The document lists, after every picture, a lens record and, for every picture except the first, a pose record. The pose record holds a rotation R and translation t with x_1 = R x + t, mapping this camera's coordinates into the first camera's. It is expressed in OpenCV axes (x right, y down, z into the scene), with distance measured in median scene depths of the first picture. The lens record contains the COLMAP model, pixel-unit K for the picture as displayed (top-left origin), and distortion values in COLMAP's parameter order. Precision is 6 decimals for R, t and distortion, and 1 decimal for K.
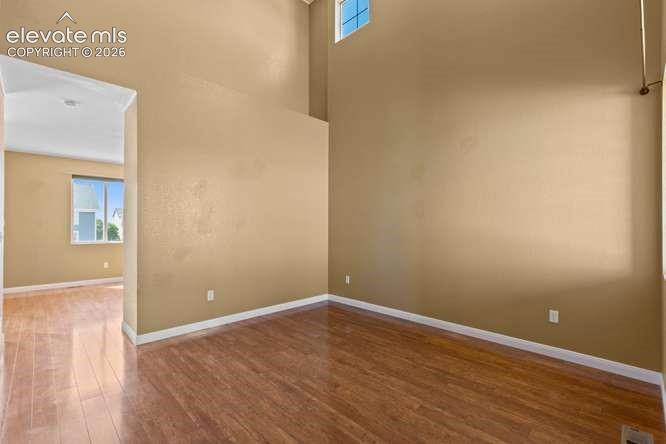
lens RADIAL K [[299.8, 0, 333.5], [0, 299.8, 223.4], [0, 0, 1]] dist [0.006613, -0.002276]
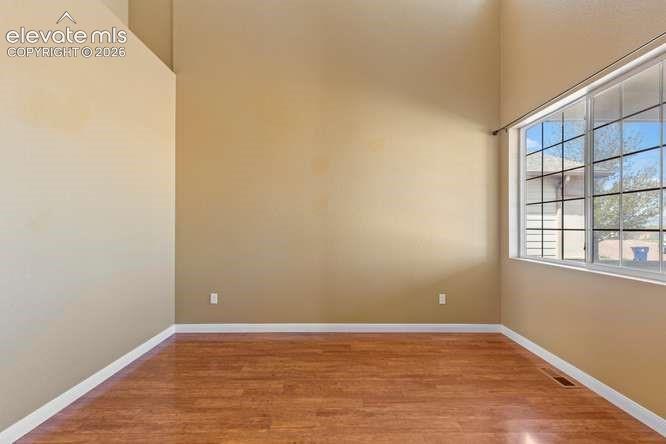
lens RADIAL K [[299.8, 0, 334.9], [0, 299.8, 224.2], [0, 0, 1]] dist [0.006613, -0.002276]
pose [[0.695351, 0.003413, 0.718662, -0.446725], [-0.008473, 0.999958, 0.003448, 0.001292], [-0.718620, -0.008487, 0.695351, 0.449893]]
